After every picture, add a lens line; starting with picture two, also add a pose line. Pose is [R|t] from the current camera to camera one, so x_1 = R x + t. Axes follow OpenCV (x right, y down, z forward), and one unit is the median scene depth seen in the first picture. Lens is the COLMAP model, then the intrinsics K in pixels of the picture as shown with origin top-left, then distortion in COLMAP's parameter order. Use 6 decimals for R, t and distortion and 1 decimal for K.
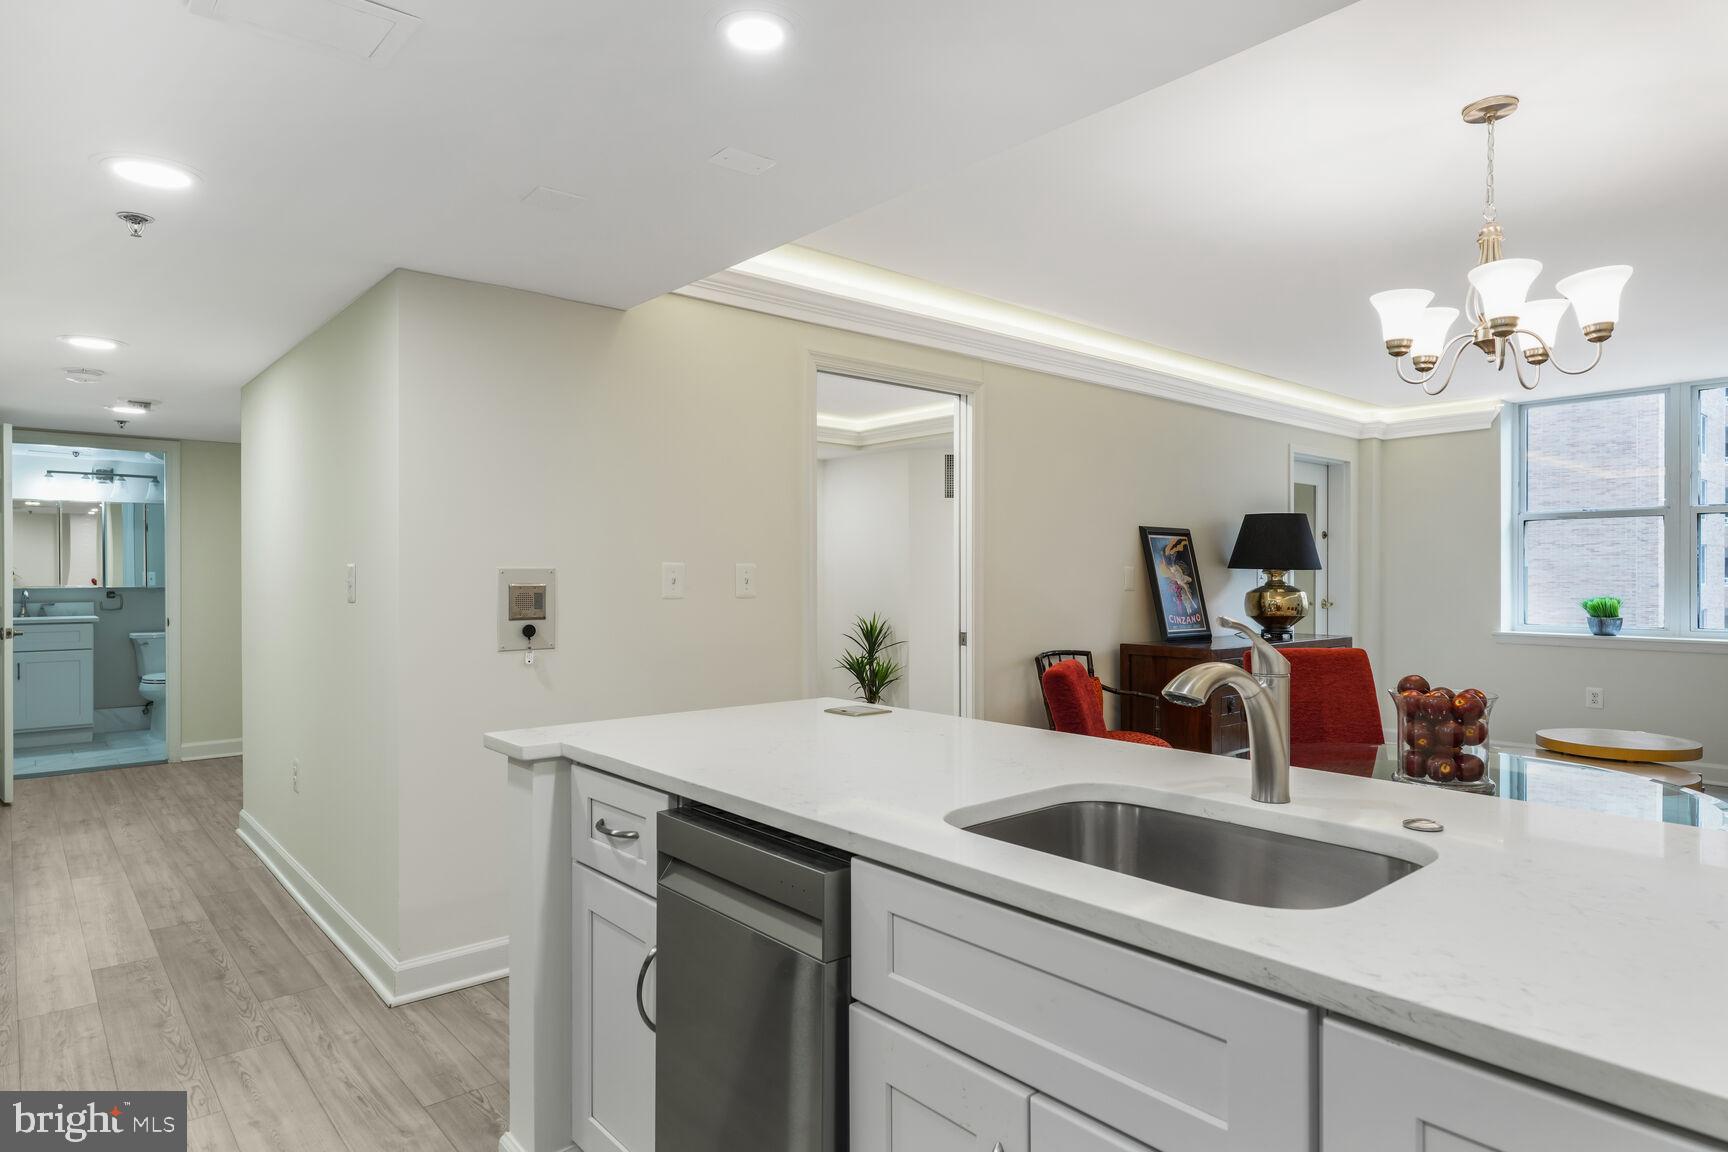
lens RADIAL K [[991.7, 0, 864.0], [0, 991.7, 576.0], [0, 0, 1]] dist [-0.001774, -0.000413]
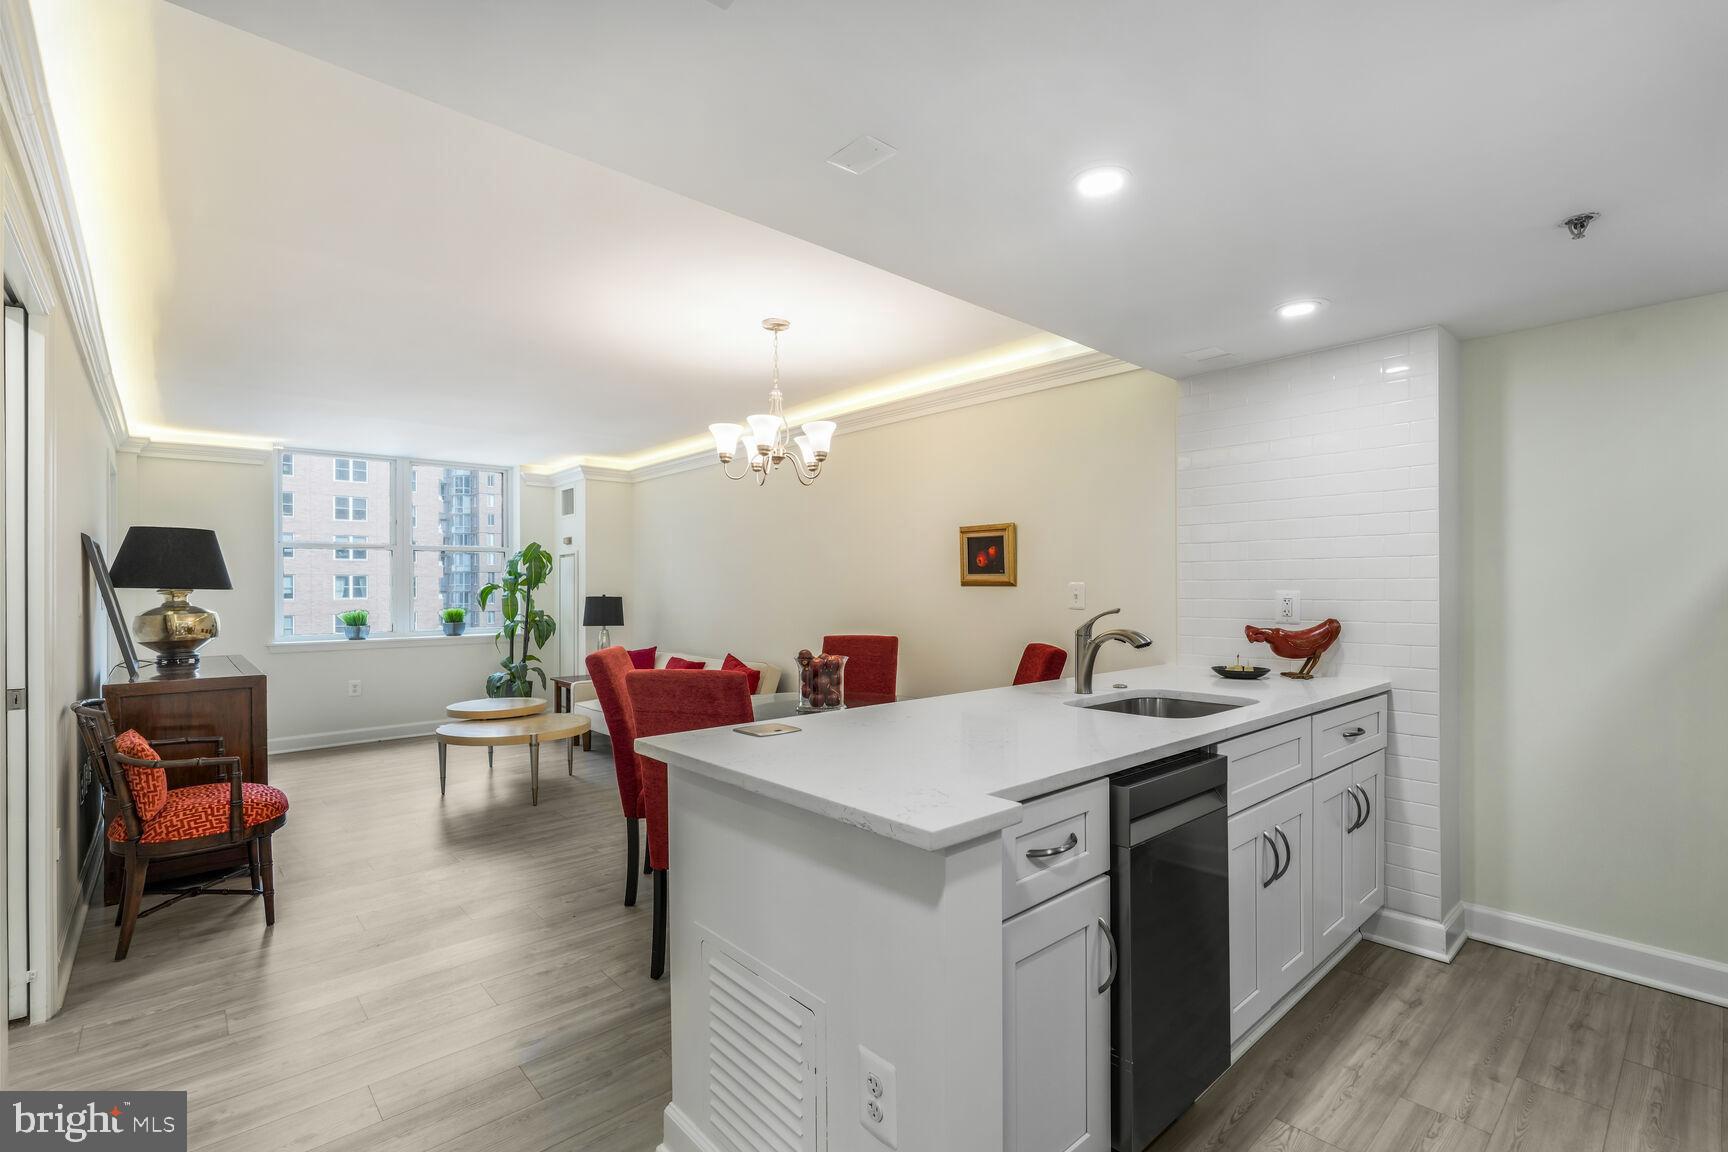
lens RADIAL K [[770.6, 0, 866.0], [0, 770.6, 586.6], [0, 0, 1]] dist [0.026831, 0.000077]
pose [[-0.006023, 0.002537, 0.999979, -0.314888], [0.008765, 0.999959, -0.002484, -0.001389], [-0.999943, 0.008750, -0.006045, 0.366388]]
